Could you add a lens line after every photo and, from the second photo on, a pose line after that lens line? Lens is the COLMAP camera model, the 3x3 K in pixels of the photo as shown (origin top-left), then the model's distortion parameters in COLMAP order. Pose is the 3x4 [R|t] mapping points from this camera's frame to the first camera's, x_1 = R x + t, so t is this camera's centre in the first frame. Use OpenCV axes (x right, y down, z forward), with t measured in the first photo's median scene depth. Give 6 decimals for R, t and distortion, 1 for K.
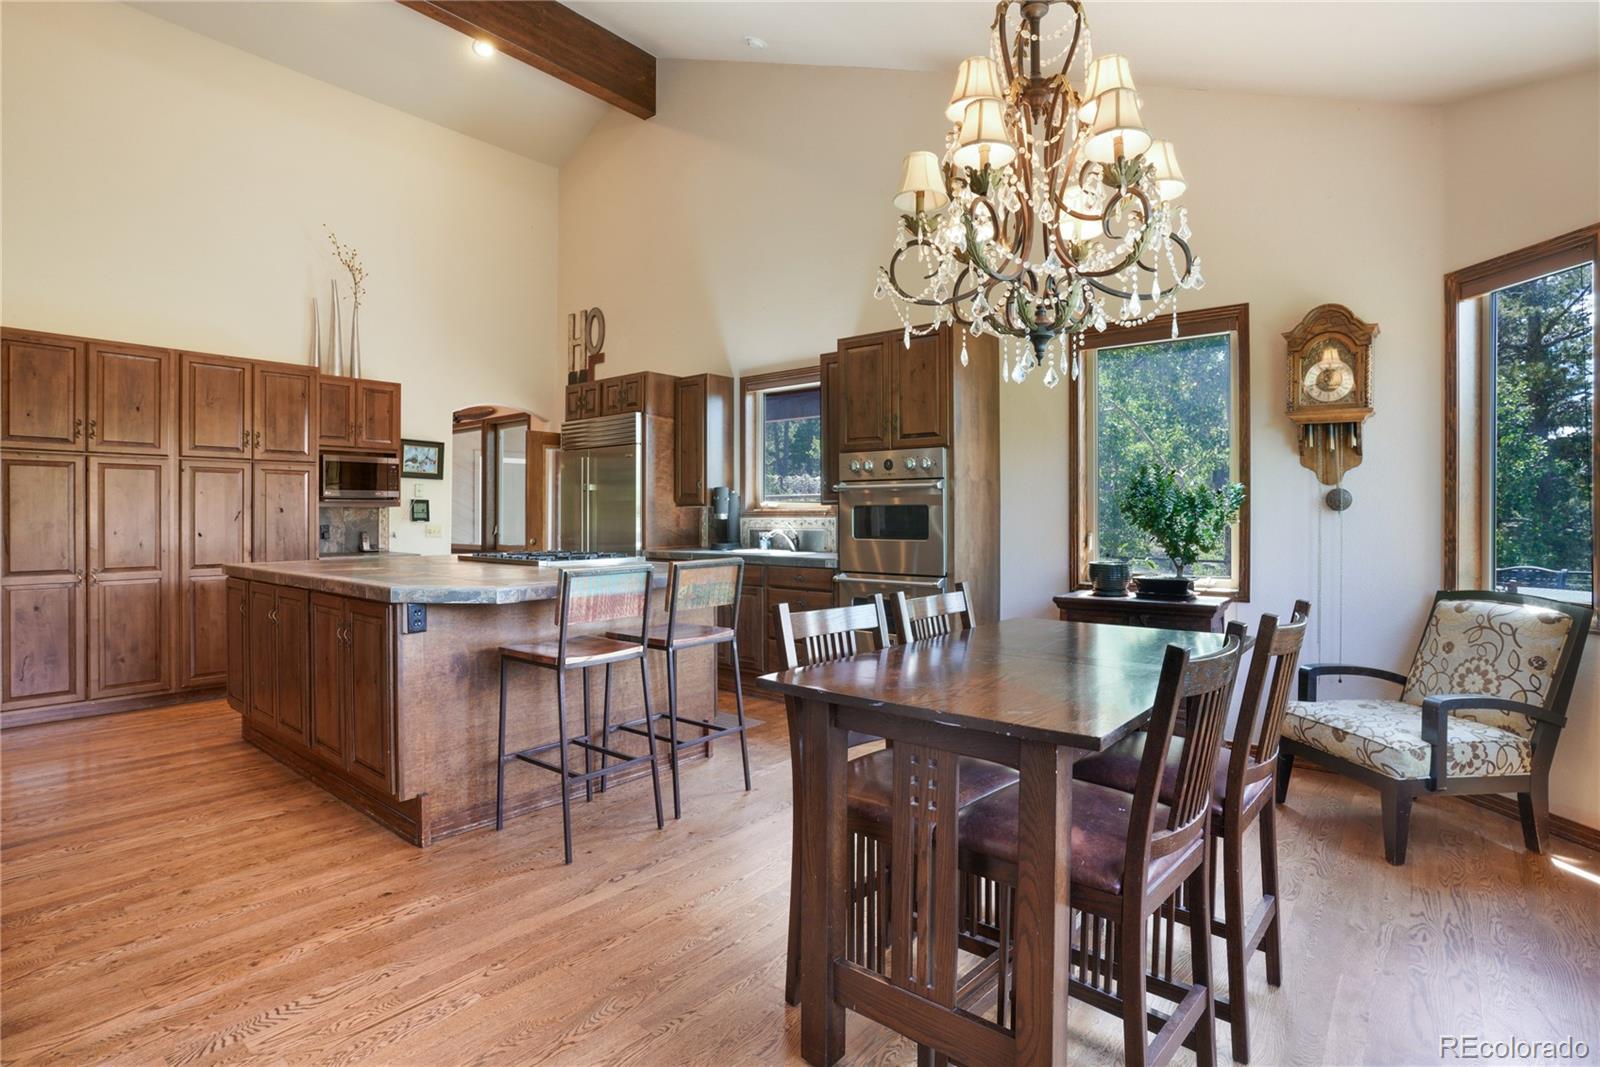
lens RADIAL K [[791.8, 0, 796.5], [0, 791.8, 520.0], [0, 0, 1]] dist [-0.000414, -0.000239]
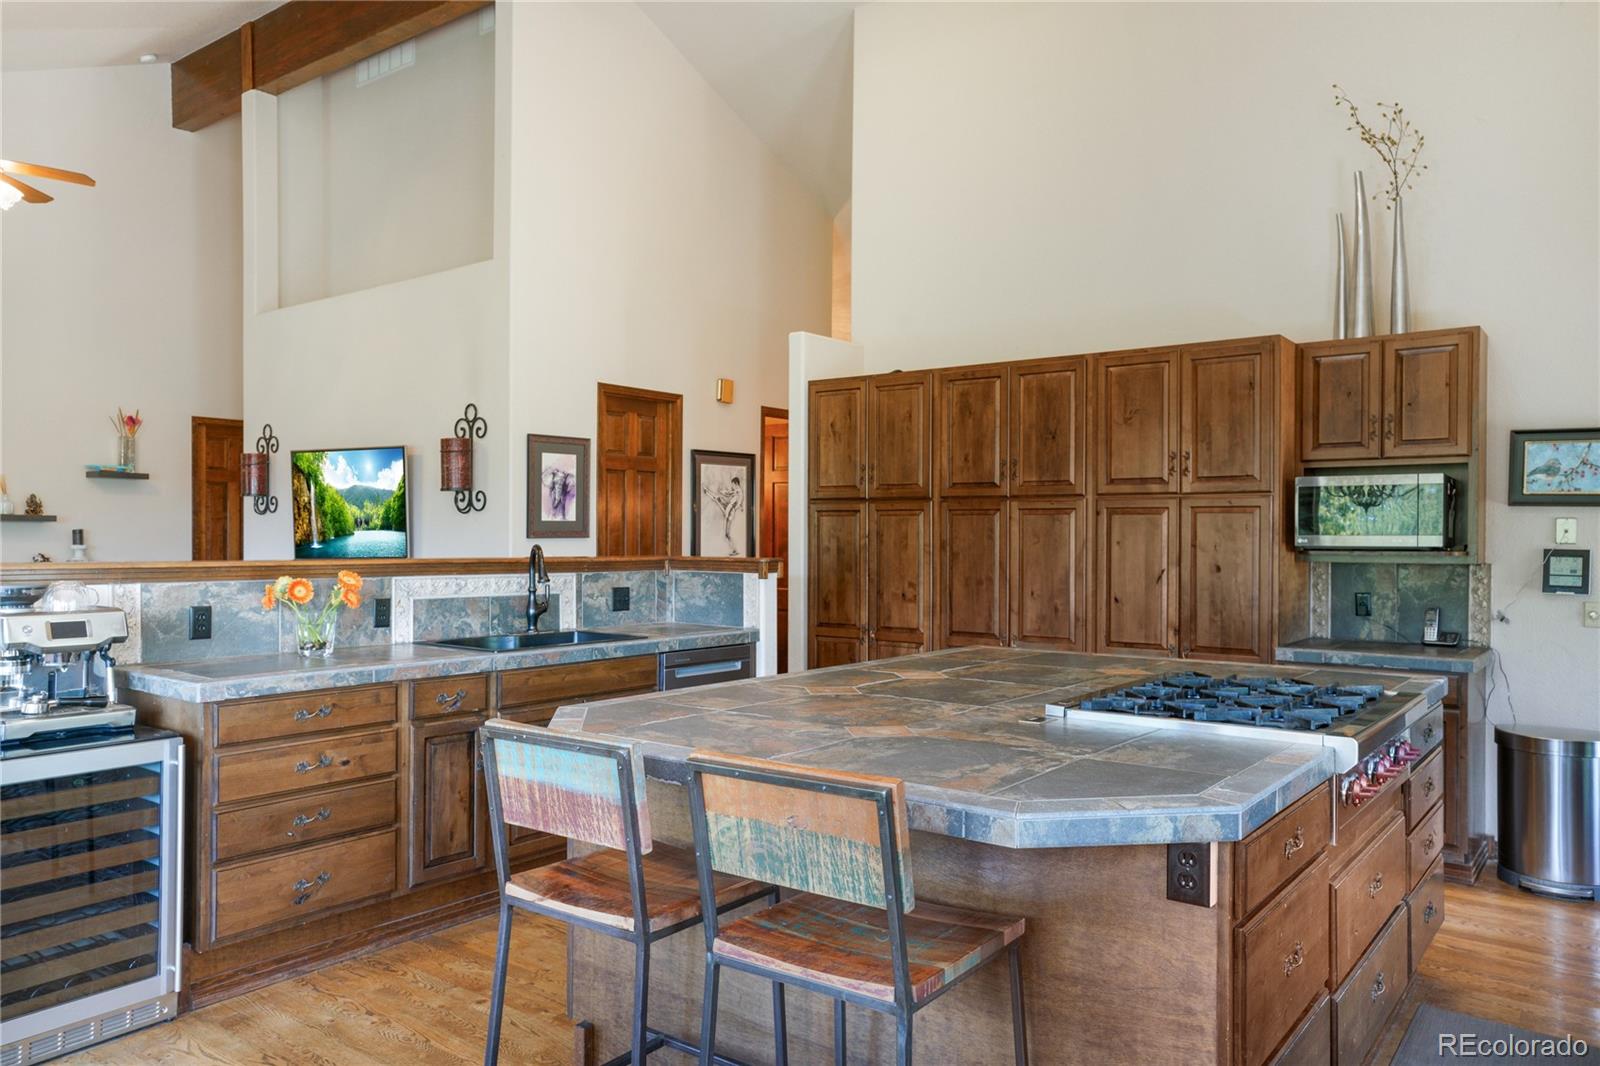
lens RADIAL K [[1146.2, 0, 799.6], [0, 1146.2, 536.5], [0, 0, 1]] dist [0.013013, 0.002747]
pose [[0.047738, 0.005073, -0.998847, 0.273884], [-0.012674, 0.999910, 0.004472, -0.038647], [0.998779, 0.012446, 0.047798, 0.617166]]
